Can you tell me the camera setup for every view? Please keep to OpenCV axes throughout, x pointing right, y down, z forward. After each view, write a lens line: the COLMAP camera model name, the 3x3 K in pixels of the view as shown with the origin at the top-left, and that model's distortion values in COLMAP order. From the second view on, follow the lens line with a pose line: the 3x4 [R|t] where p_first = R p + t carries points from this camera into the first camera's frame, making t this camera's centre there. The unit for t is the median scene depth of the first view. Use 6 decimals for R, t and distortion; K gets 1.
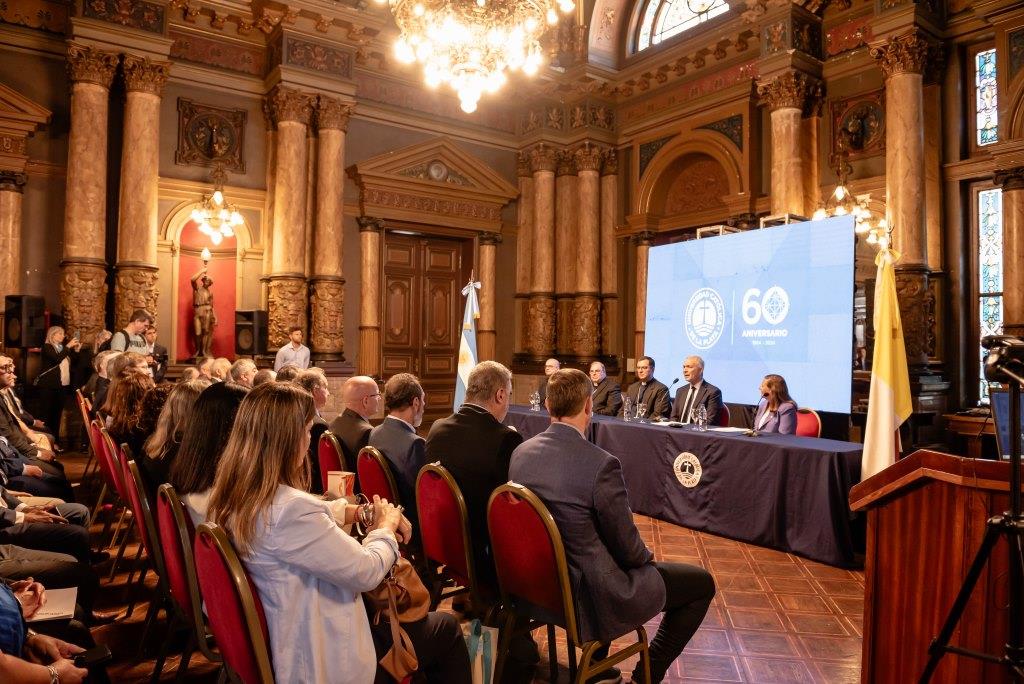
lens RADIAL K [[697.1, 0, 506.8], [0, 697.1, 337.8], [0, 0, 1]] dist [-0.050746, -0.001258]
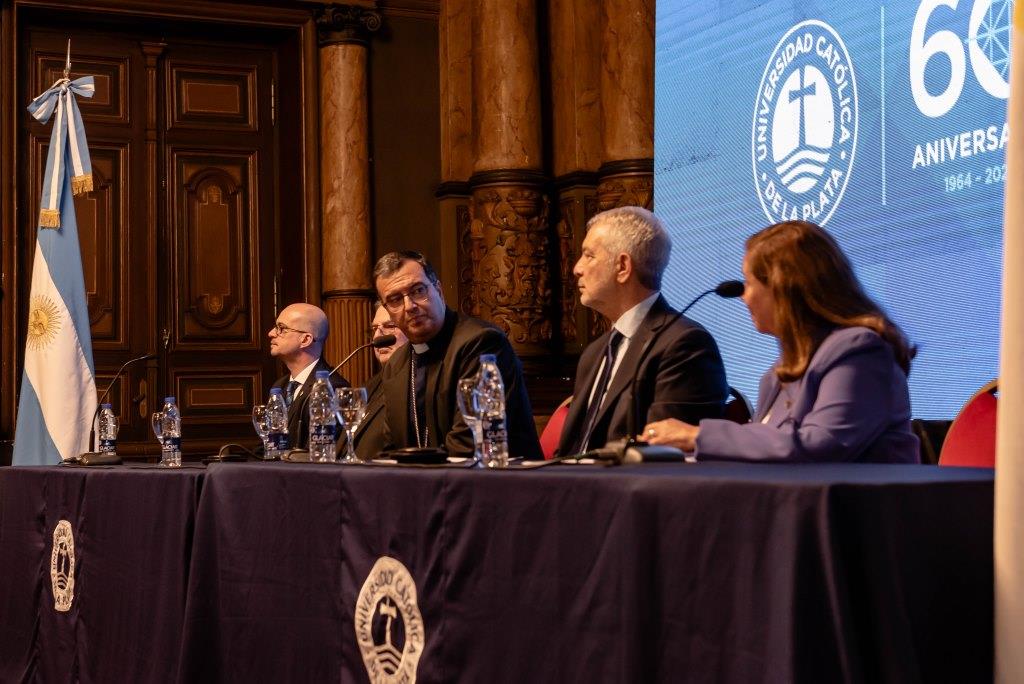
lens RADIAL K [[1711.7, 0, 420.3], [0, 1711.7, 276.3], [0, 0, 1]] dist [0.111156, 0.093788]
pose [[0.983377, -0.050647, -0.174367, 0.193131], [0.037684, 0.996329, -0.076871, 0.060455], [0.177620, 0.069023, 0.981676, 0.226872]]
